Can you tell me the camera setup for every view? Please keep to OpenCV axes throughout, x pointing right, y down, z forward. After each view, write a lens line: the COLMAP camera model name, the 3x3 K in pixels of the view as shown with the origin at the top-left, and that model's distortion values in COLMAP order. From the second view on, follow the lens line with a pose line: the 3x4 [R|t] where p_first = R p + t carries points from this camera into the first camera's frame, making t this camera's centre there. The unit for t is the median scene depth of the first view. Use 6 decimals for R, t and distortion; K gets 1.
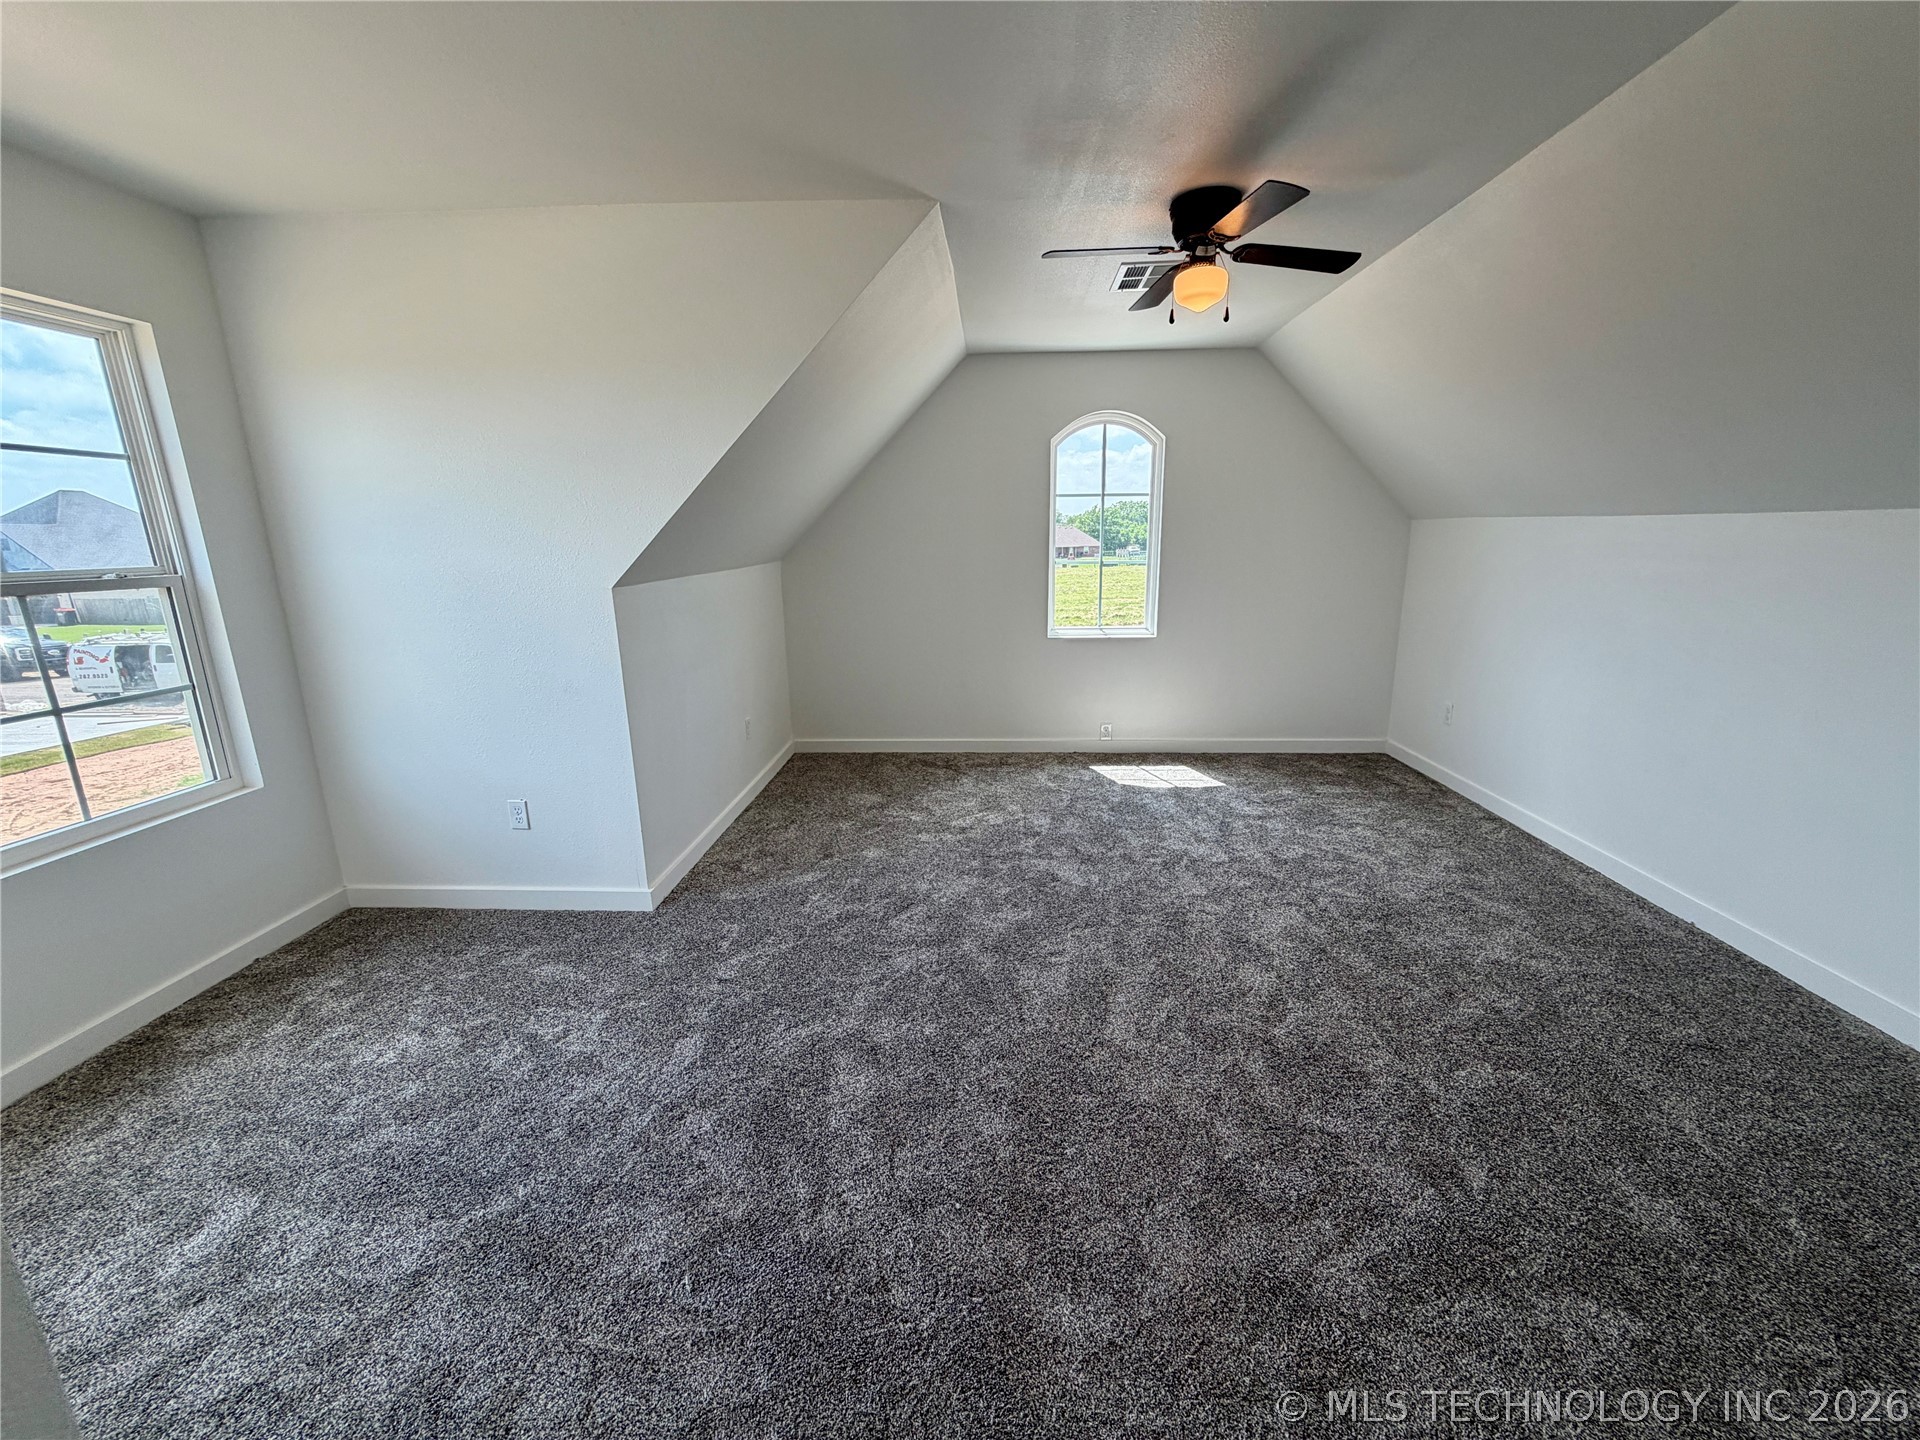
lens RADIAL K [[766.7, 0, 950.7], [0, 766.7, 716.4], [0, 0, 1]] dist [0.003057, -0.000331]
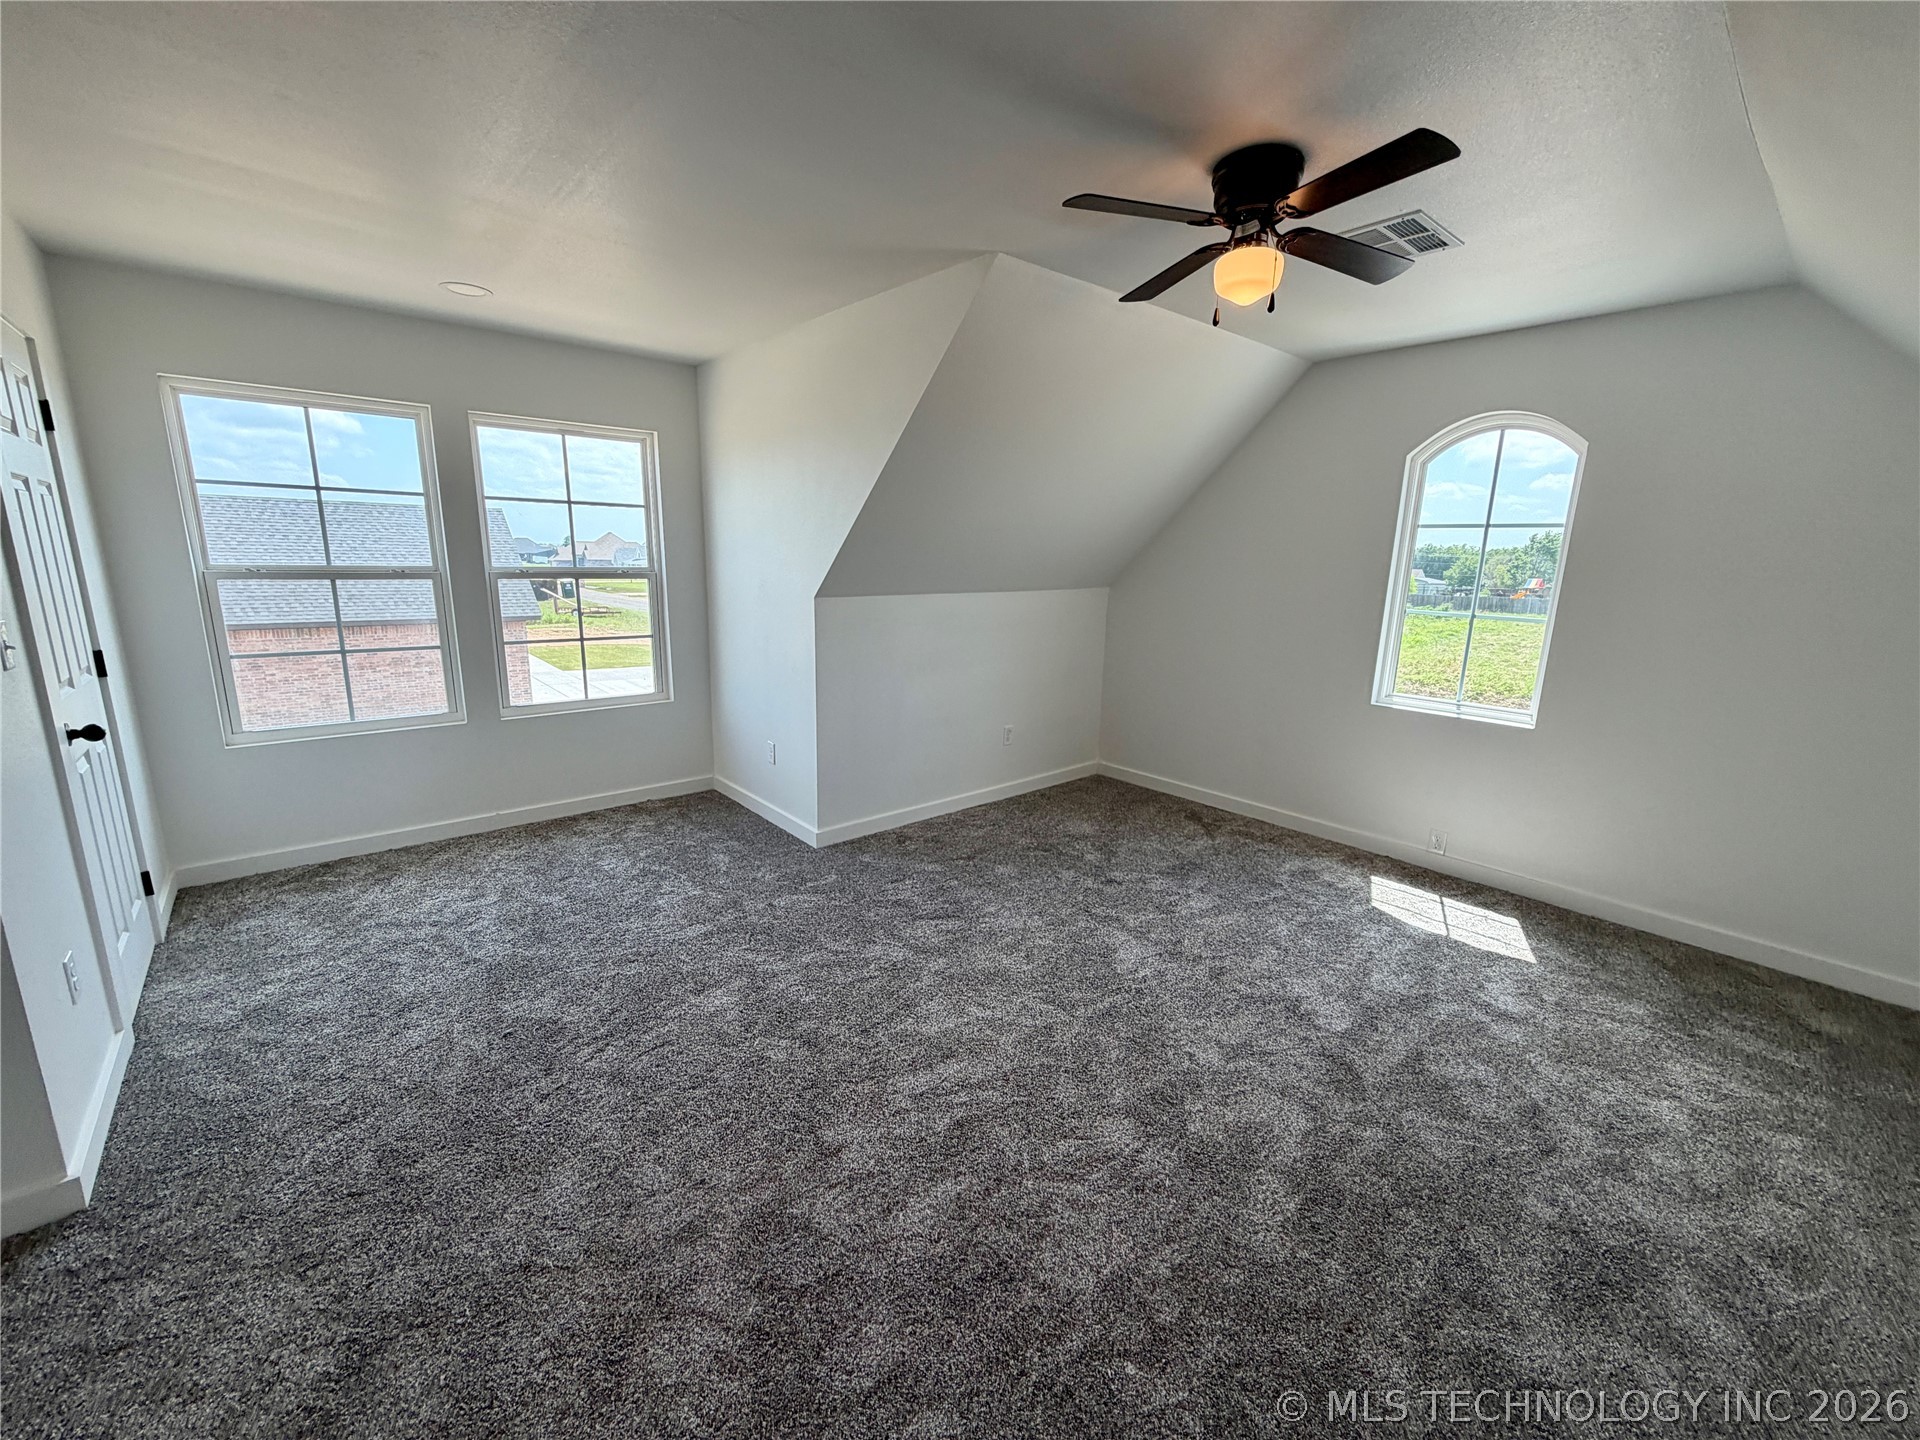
lens RADIAL K [[766.7, 0, 957.6], [0, 766.7, 715.7], [0, 0, 1]] dist [0.003057, -0.000331]
pose [[0.689662, 0.178327, -0.701831, 0.514839], [-0.197906, 0.978721, 0.054207, -0.065240], [0.696563, 0.101512, 0.710278, 0.185342]]
